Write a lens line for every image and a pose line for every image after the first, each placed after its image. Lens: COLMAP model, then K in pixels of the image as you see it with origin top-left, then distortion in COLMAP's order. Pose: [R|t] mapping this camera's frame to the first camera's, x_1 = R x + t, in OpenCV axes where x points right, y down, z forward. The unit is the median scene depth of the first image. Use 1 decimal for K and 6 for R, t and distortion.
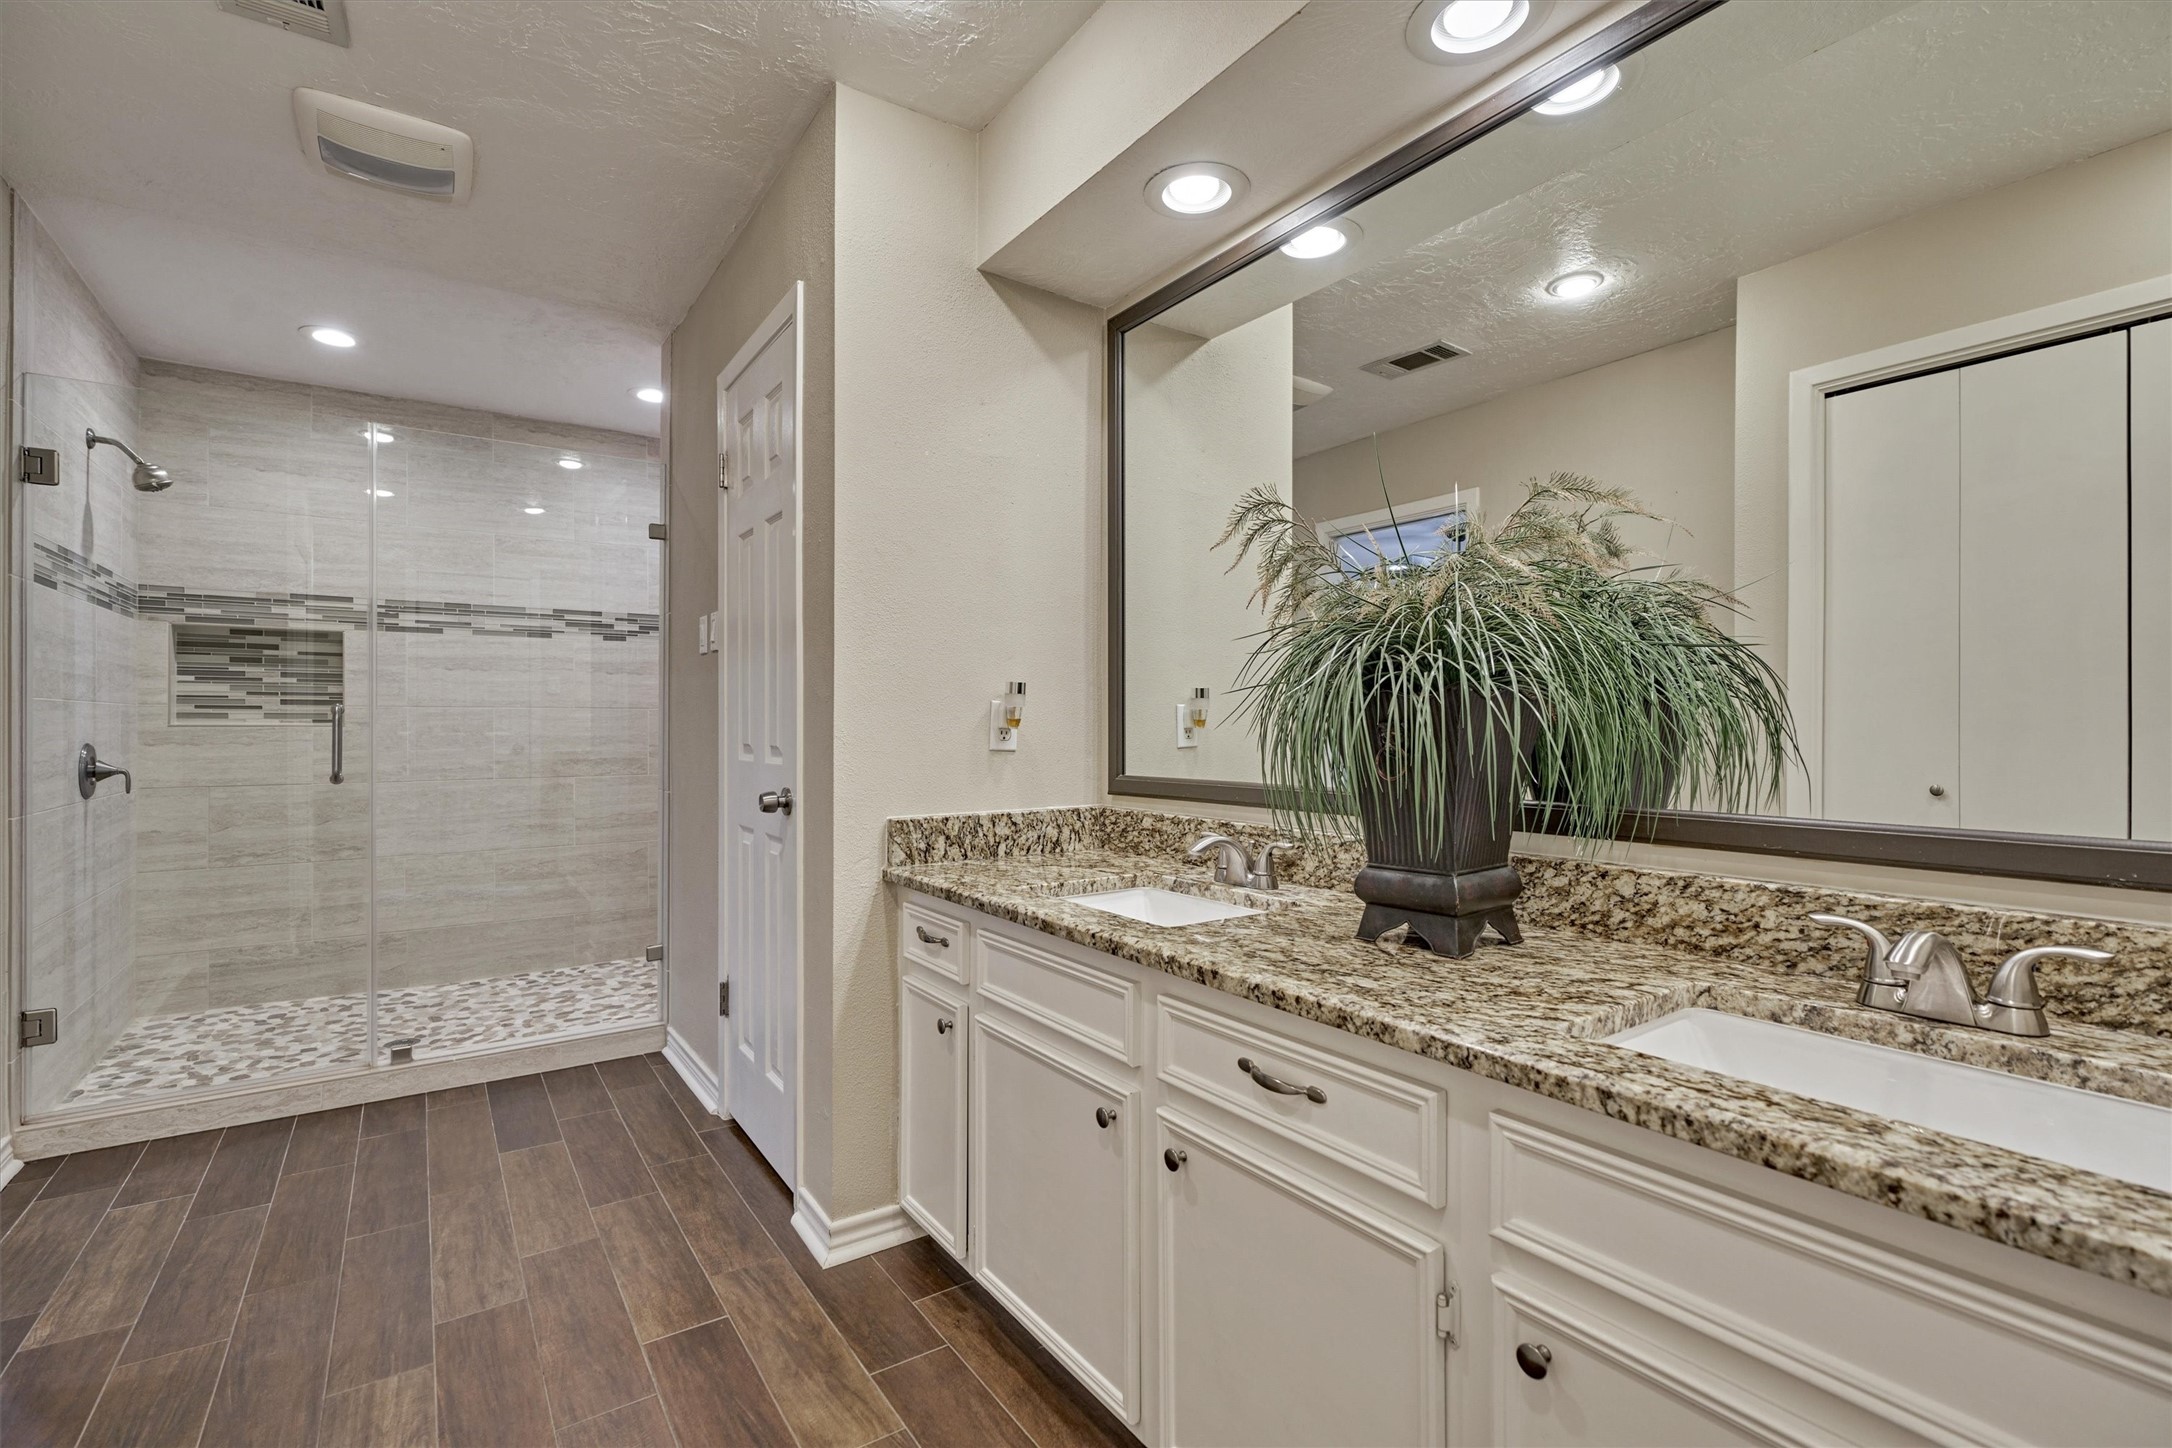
lens RADIAL K [[995.8, 0, 1093.8], [0, 995.8, 724.4], [0, 0, 1]] dist [-0.003006, -0.000195]
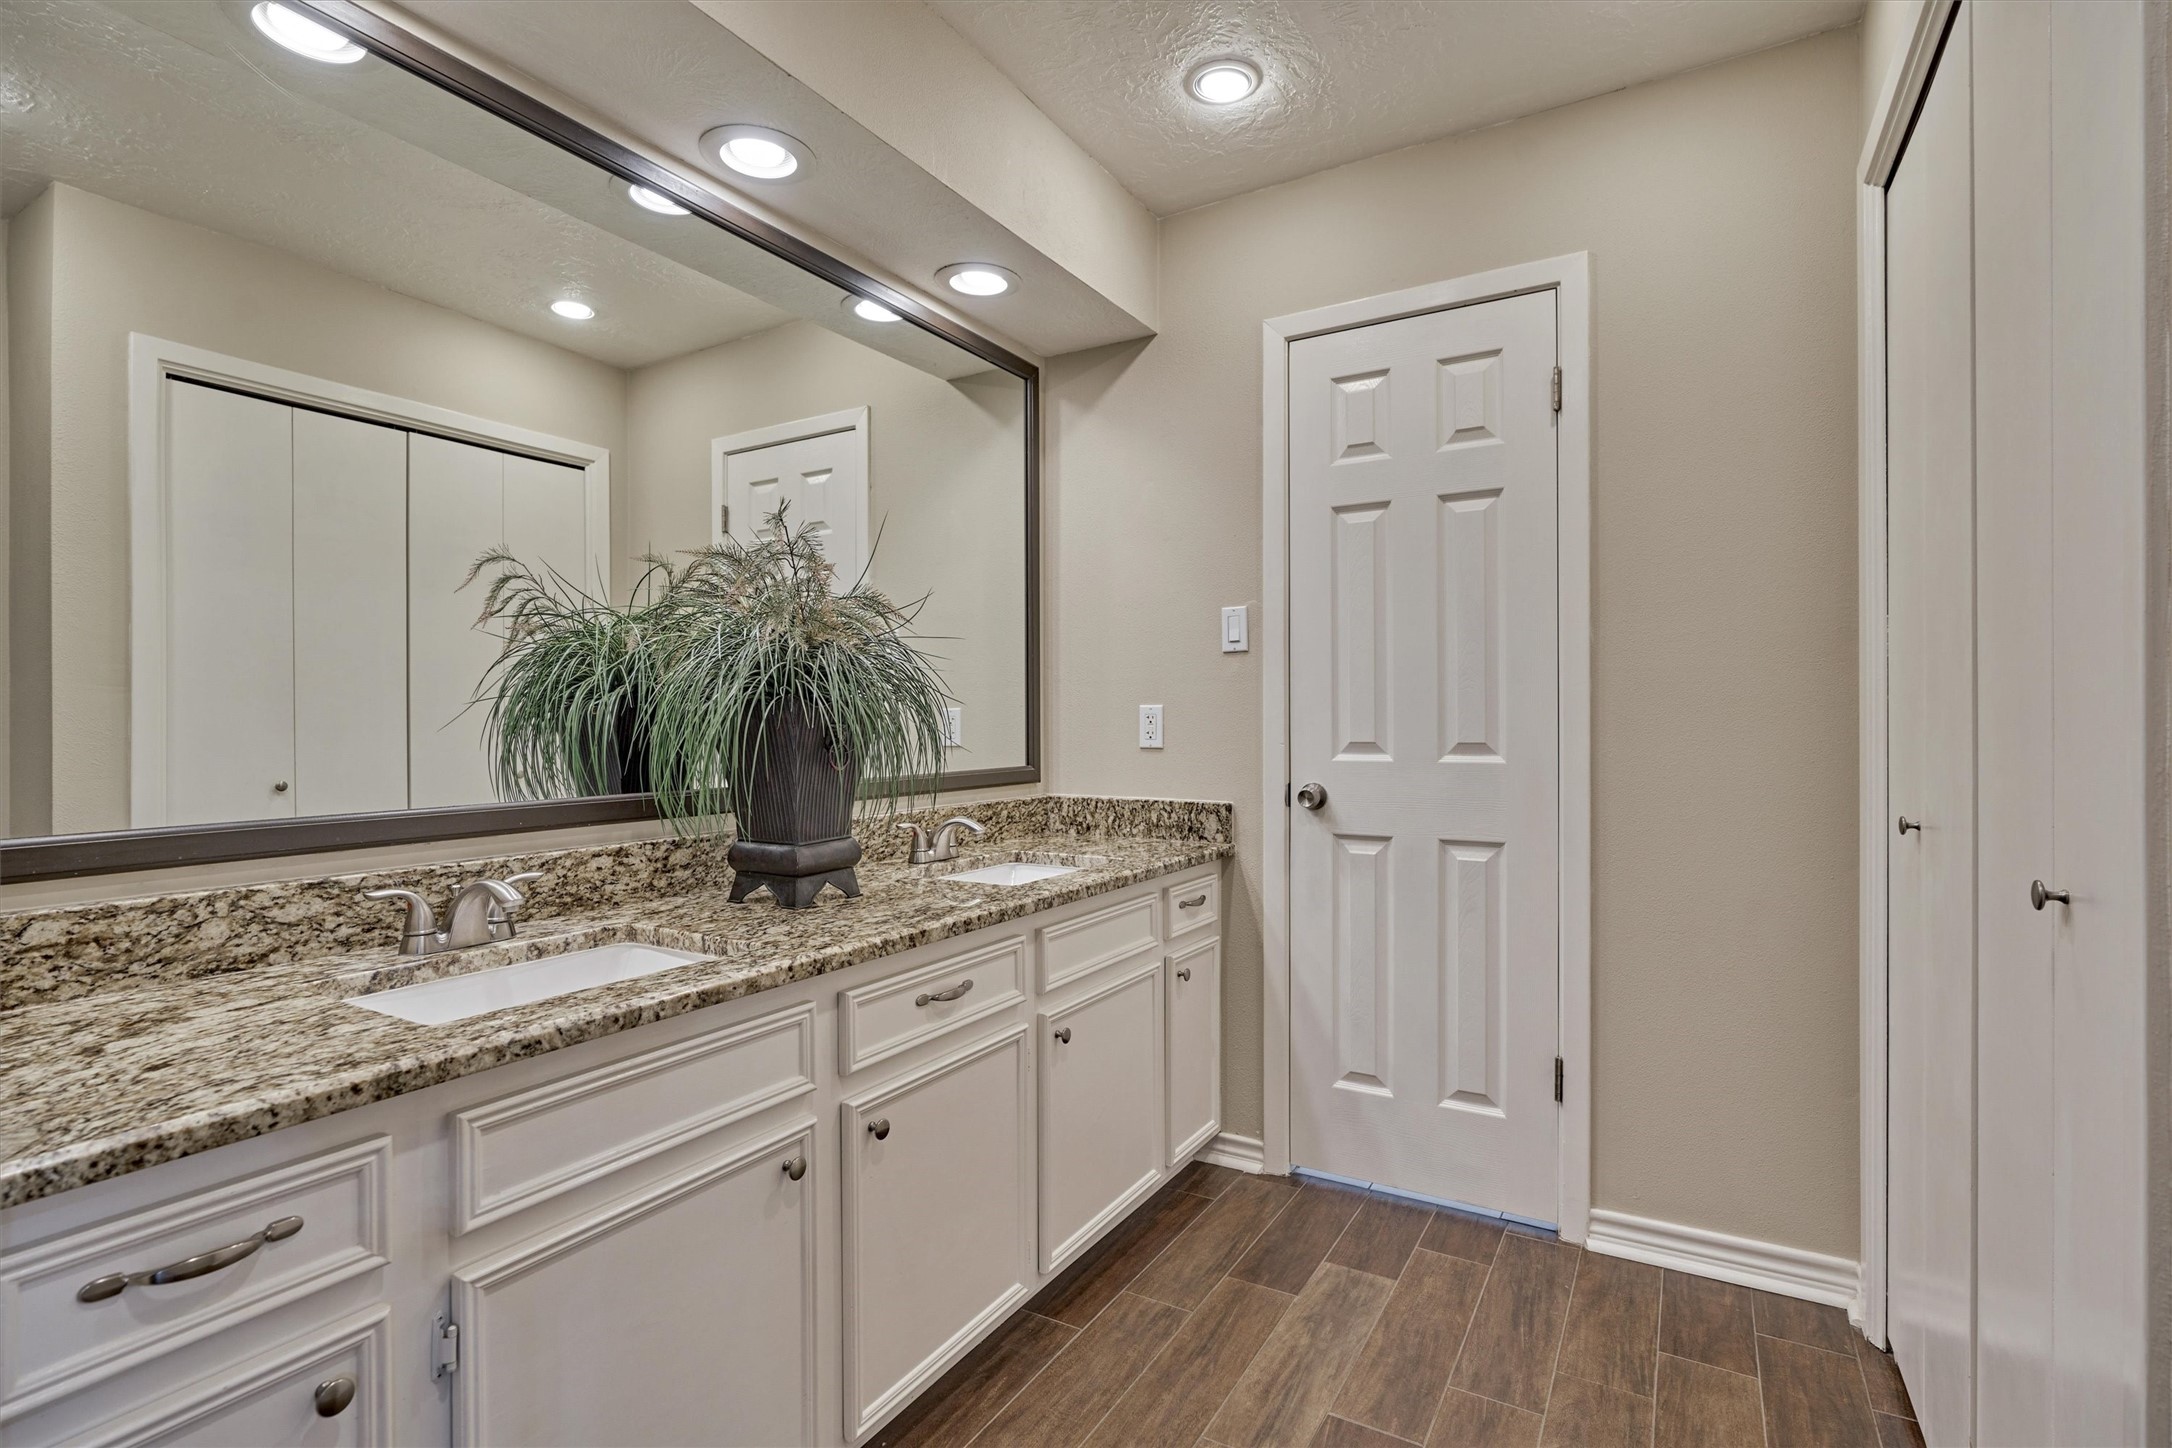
lens RADIAL K [[995.8, 0, 1093.9], [0, 995.8, 725.0], [0, 0, 1]] dist [-0.003006, -0.000195]
pose [[-0.416858, -0.002754, 0.908967, -0.779210], [-0.001260, 0.999996, 0.002452, -0.005794], [-0.908971, -0.000123, -0.416860, 0.956687]]
